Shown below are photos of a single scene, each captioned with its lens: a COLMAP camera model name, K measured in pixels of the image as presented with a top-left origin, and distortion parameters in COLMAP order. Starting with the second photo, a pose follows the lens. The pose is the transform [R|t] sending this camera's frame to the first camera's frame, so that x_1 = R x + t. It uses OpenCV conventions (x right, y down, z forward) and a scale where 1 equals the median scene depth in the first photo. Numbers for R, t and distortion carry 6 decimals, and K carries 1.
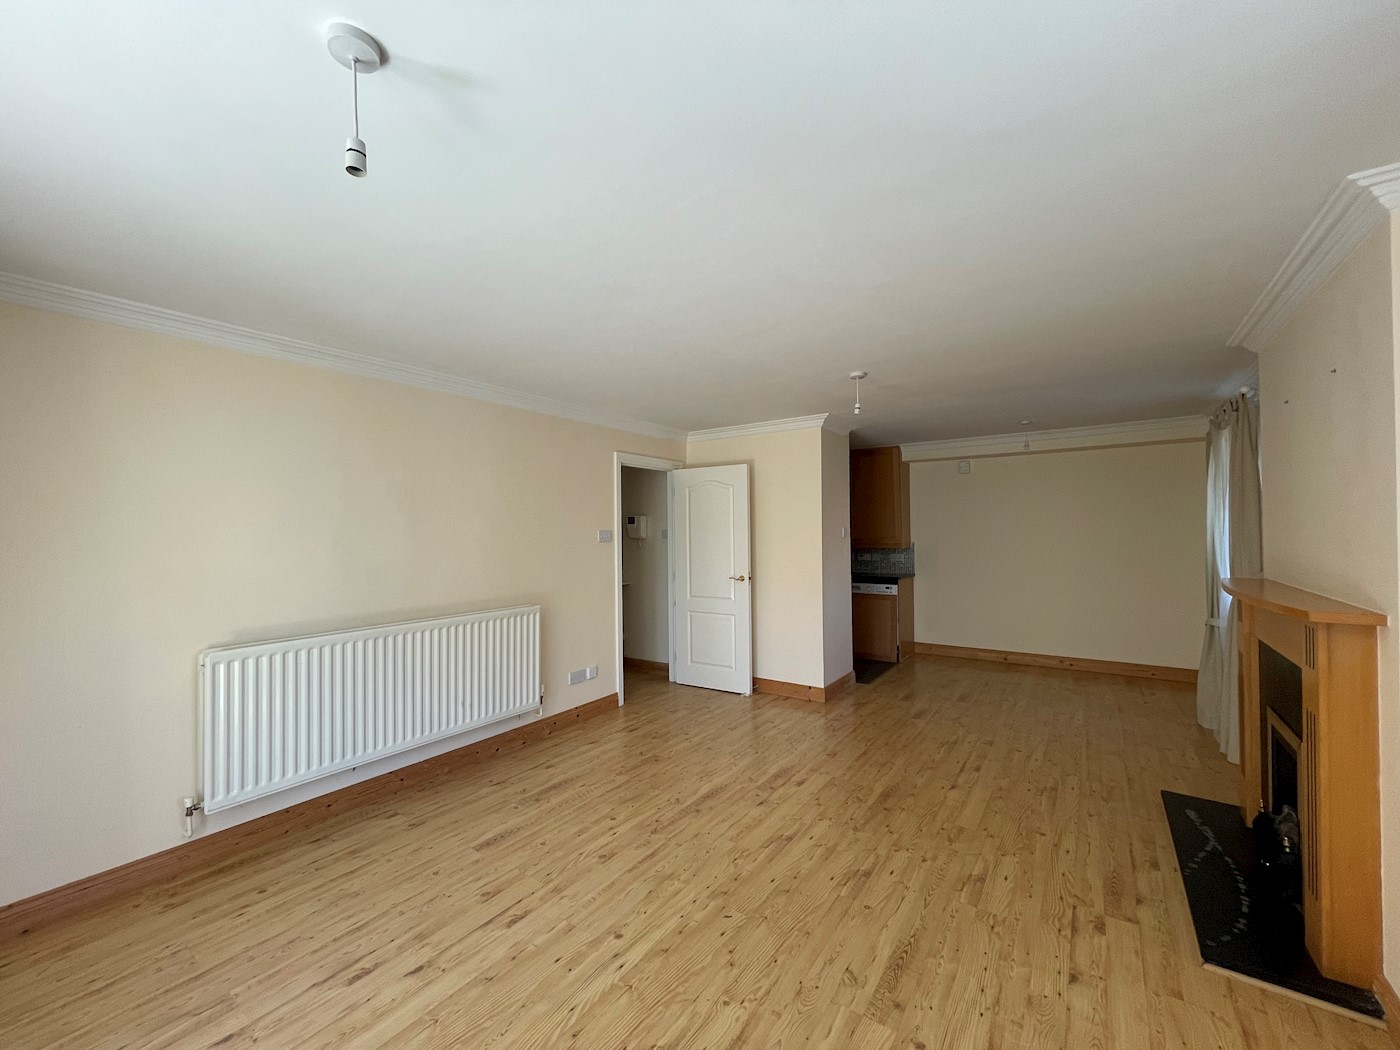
lens RADIAL K [[565.6, 0, 699.7], [0, 565.6, 524.6], [0, 0, 1]] dist [0.000502, -0.000305]
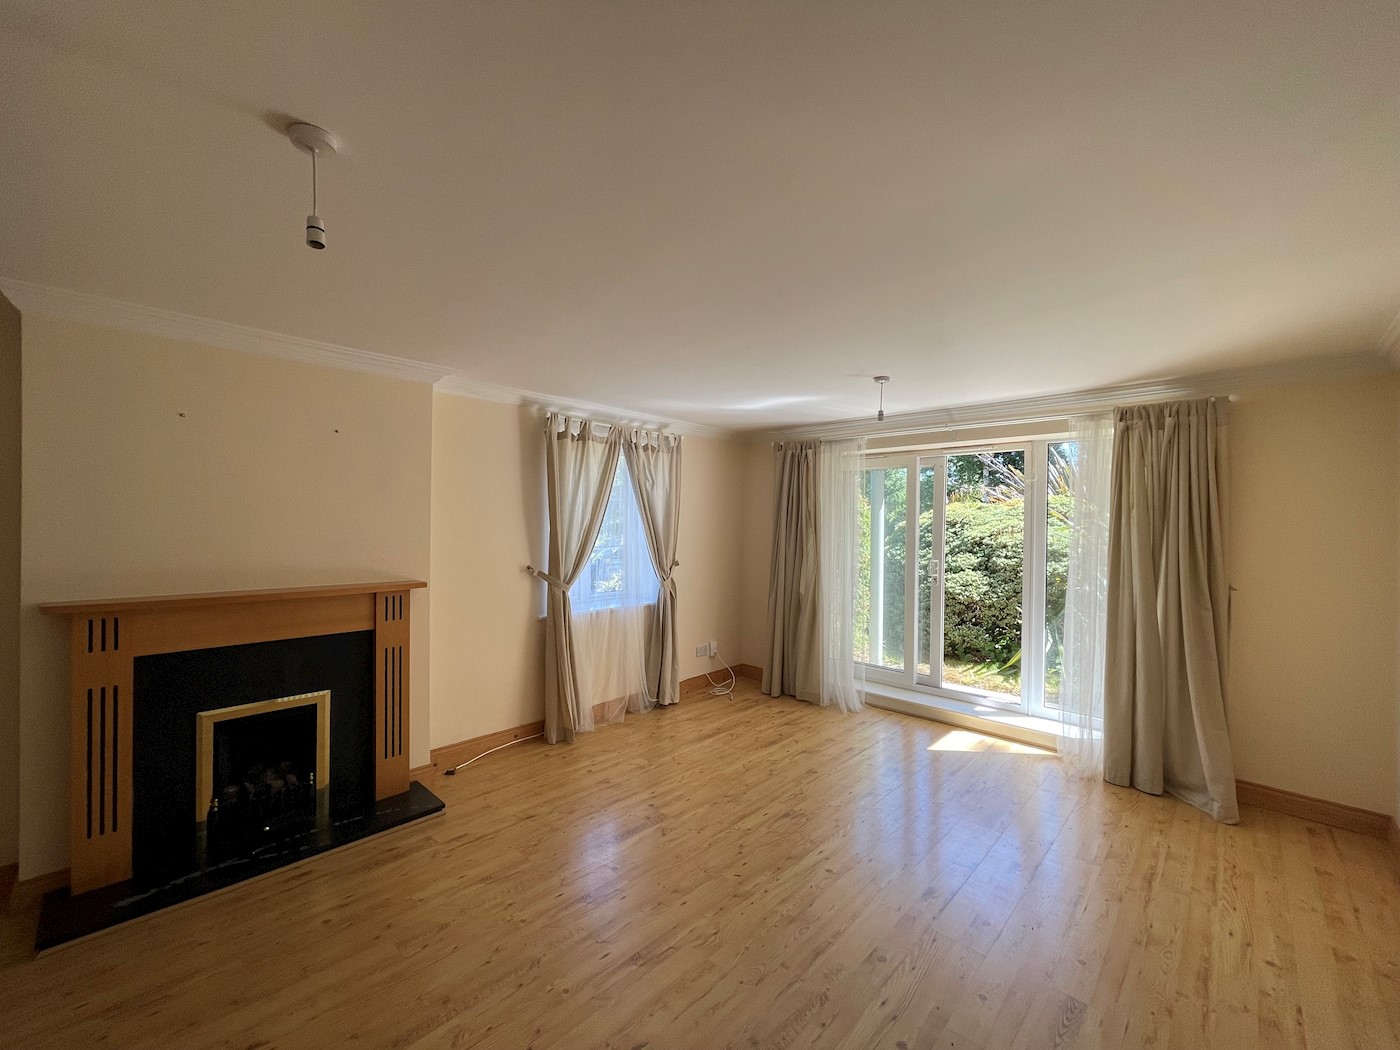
lens RADIAL K [[565.6, 0, 700.7], [0, 565.6, 523.7], [0, 0, 1]] dist [0.000502, -0.000305]
pose [[-0.988669, -0.000527, 0.150113, -0.046195], [-0.001842, 0.999961, -0.008621, -0.012734], [-0.150102, -0.008800, -0.988631, 2.038952]]
